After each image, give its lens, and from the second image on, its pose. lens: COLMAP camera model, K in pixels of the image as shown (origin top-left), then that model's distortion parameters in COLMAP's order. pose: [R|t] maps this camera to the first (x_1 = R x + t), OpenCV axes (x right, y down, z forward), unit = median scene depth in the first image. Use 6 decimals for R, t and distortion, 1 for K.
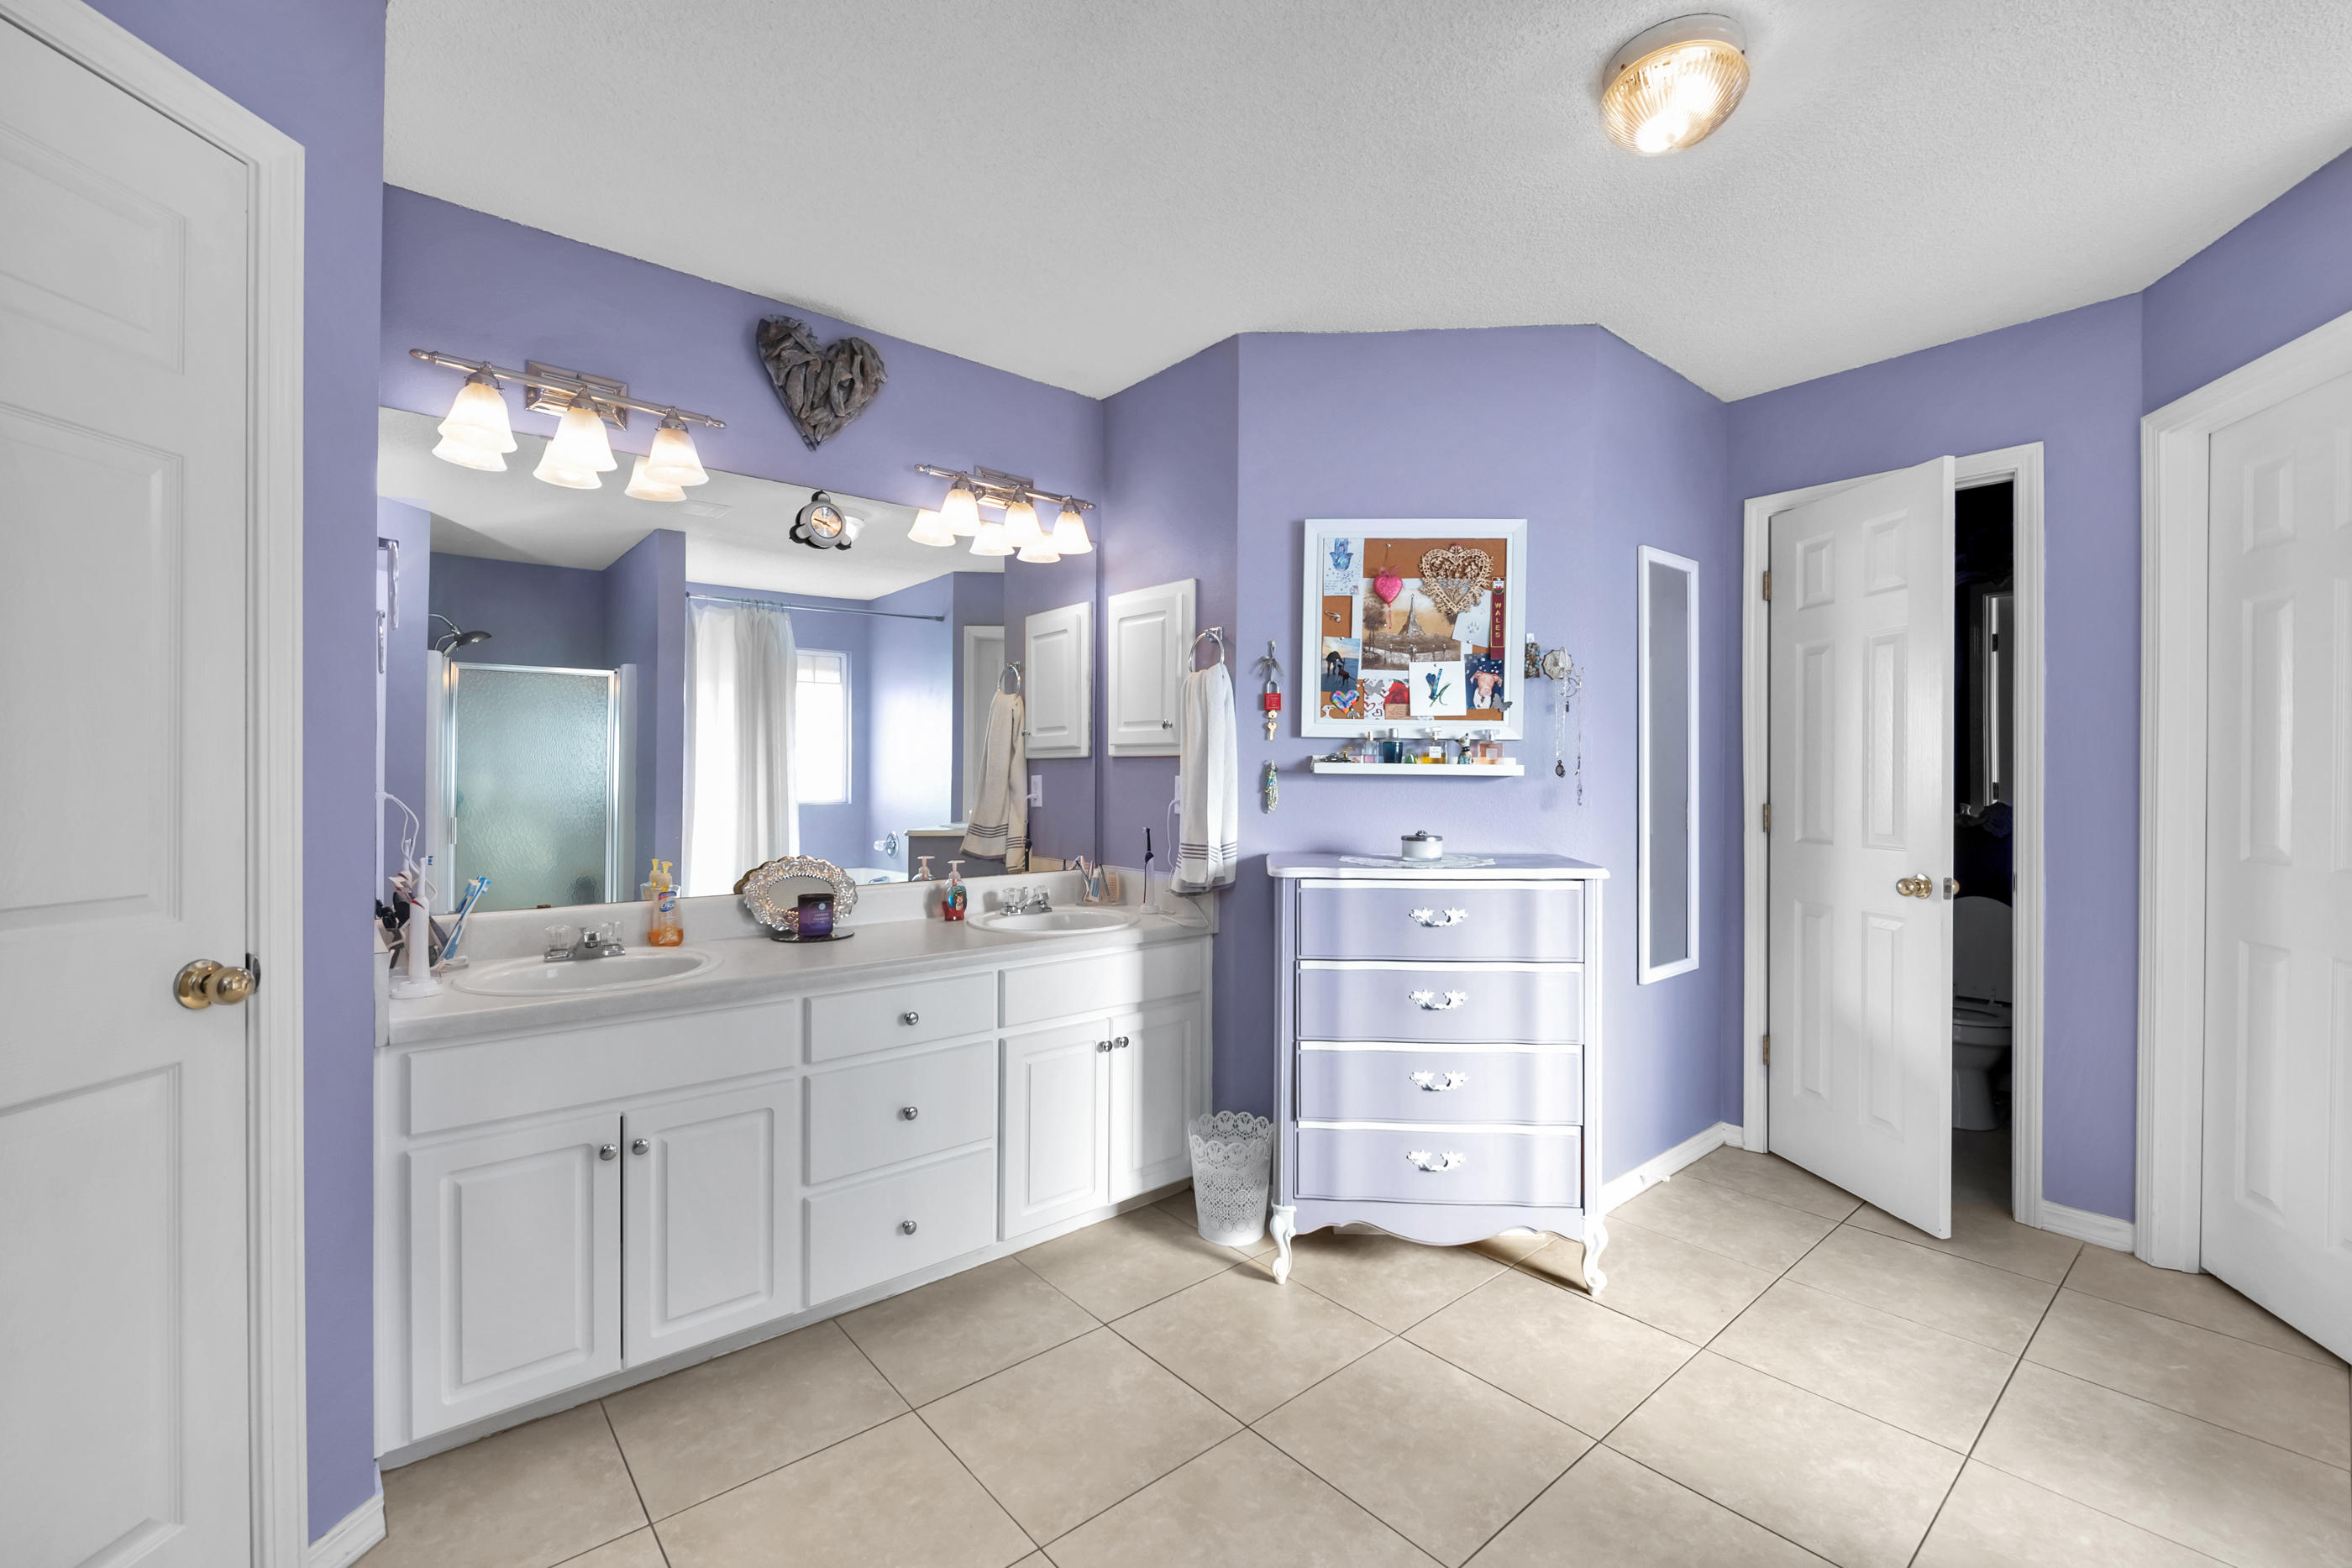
lens RADIAL K [[998.9, 0, 1176.0], [0, 998.9, 784.0], [0, 0, 1]] dist [0.001880, -0.004301]
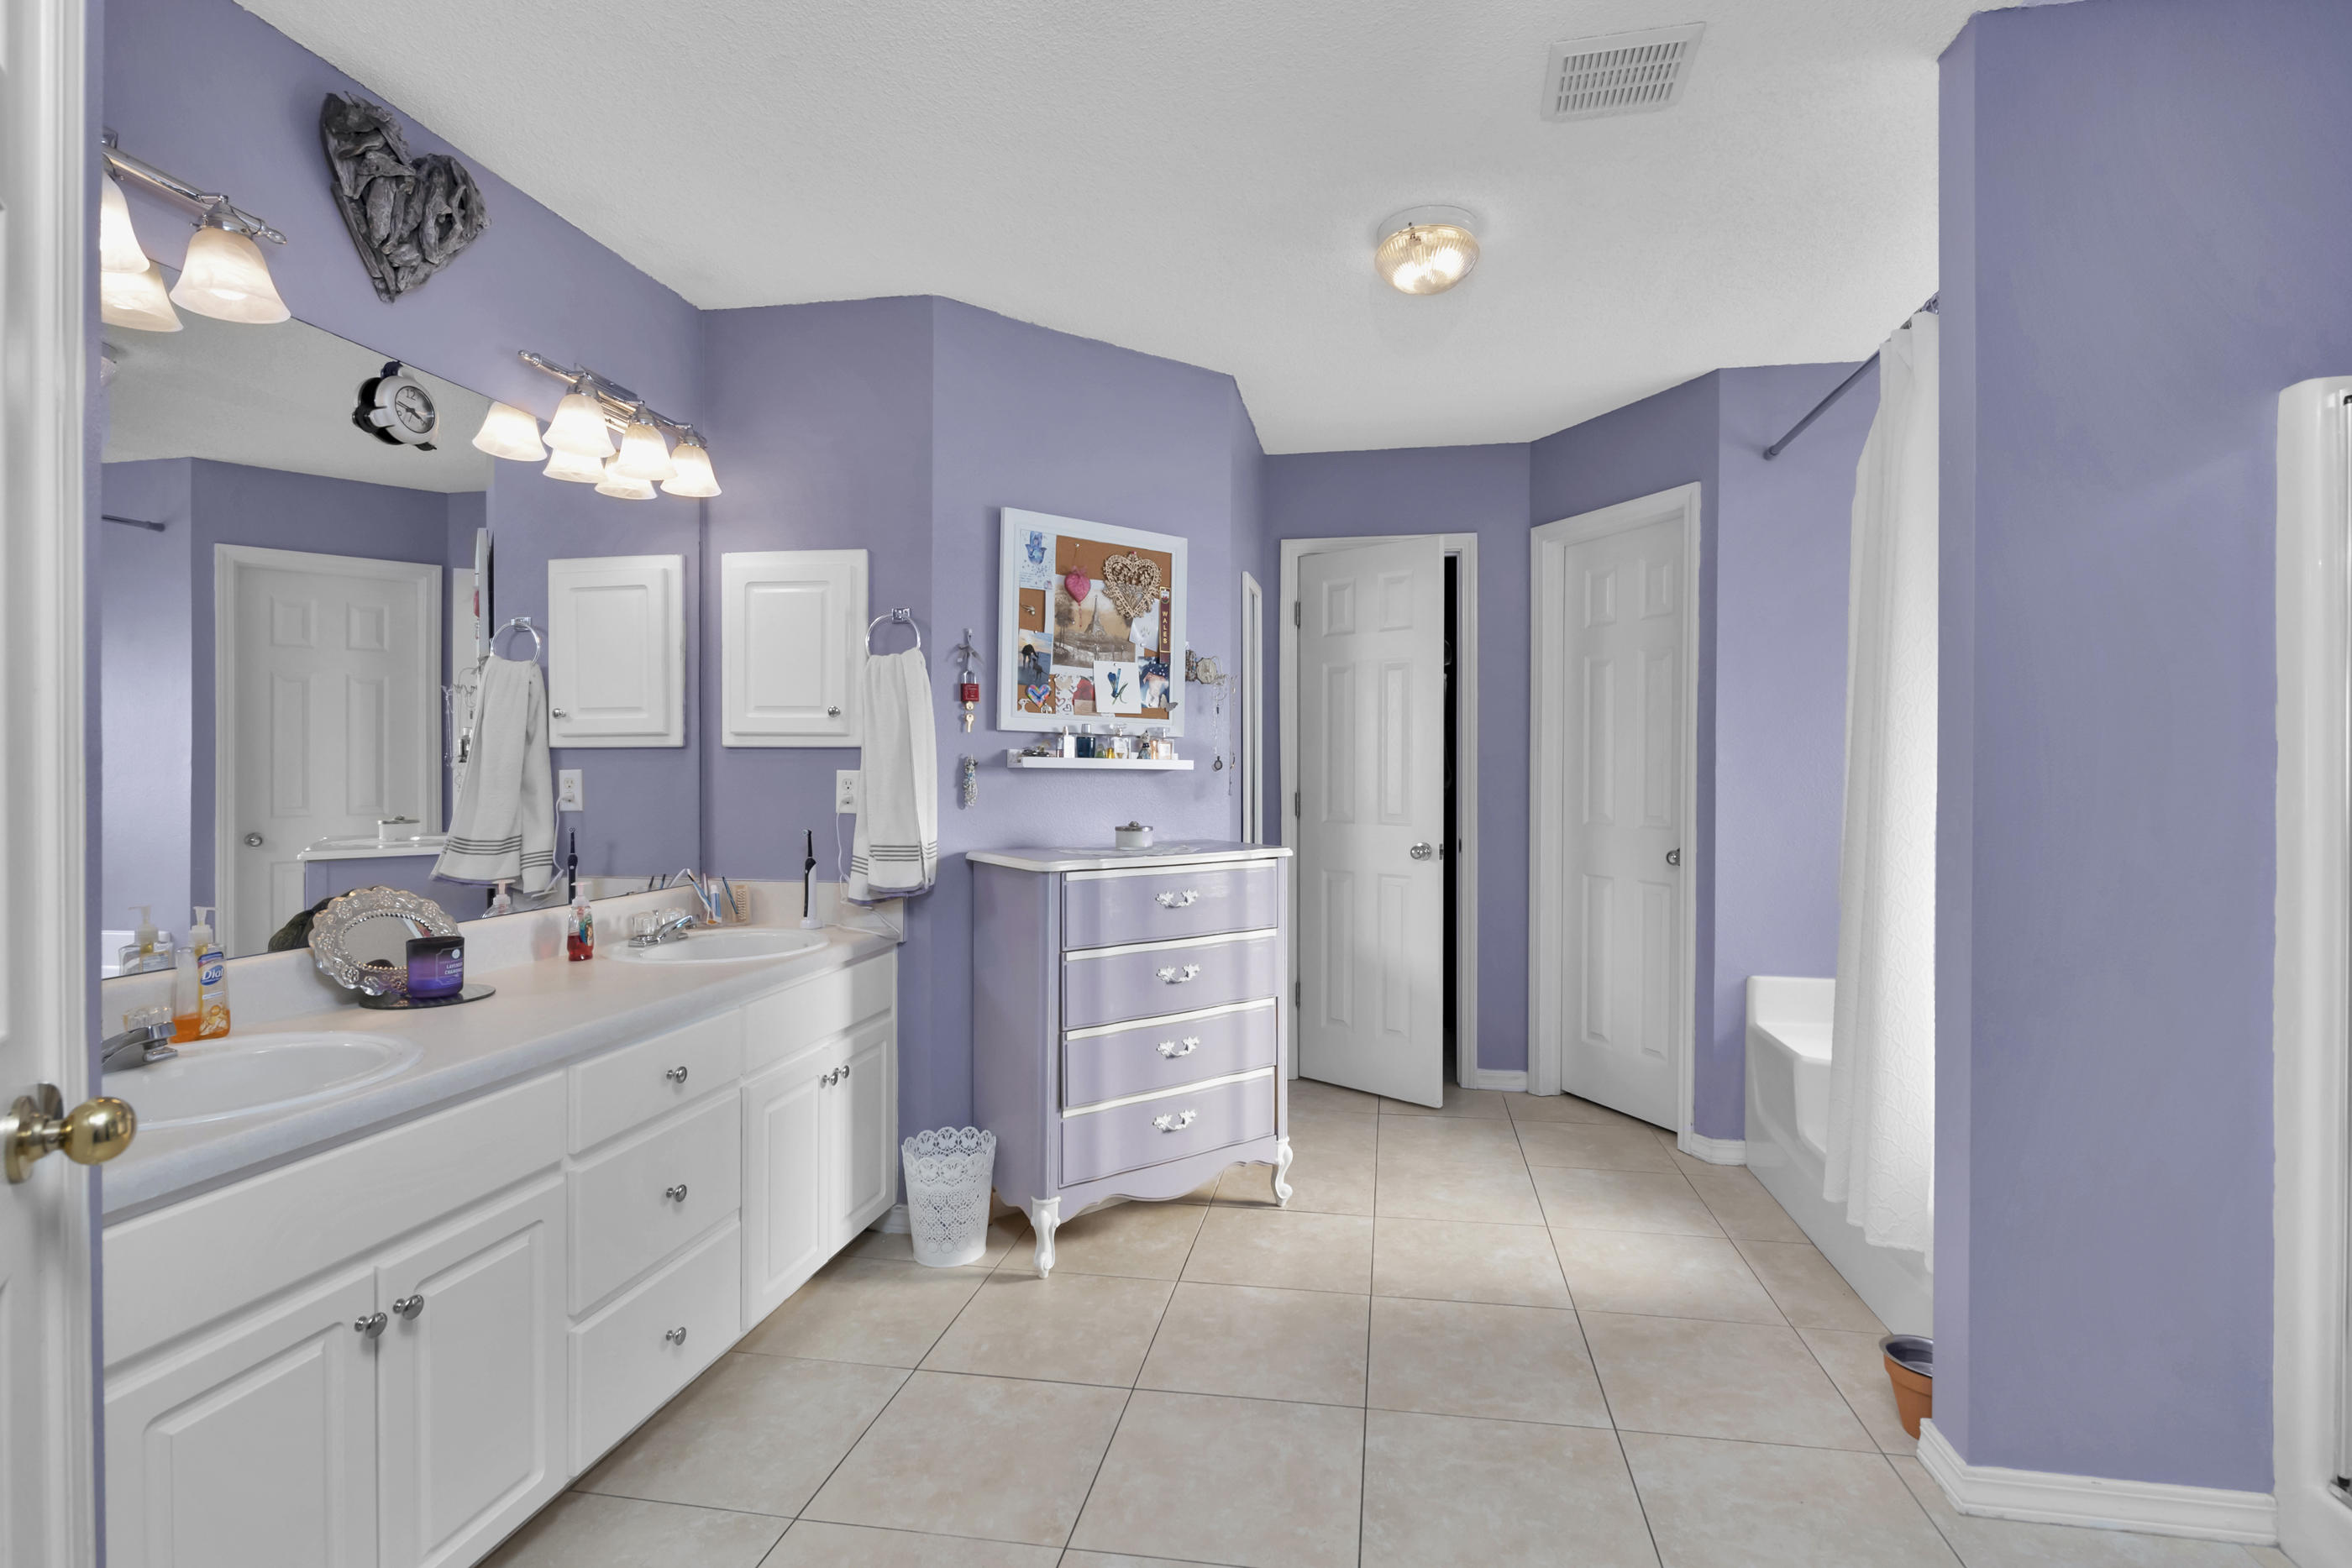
lens RADIAL K [[1157.1, 0, 1160.3], [0, 1157.1, 788.2], [0, 0, 1]] dist [-0.002226, -0.000454]
pose [[0.758626, -0.011117, 0.651431, -0.498459], [0.006811, 0.999935, 0.009133, 0.000274], [-0.651491, -0.002492, 0.758653, 0.043344]]
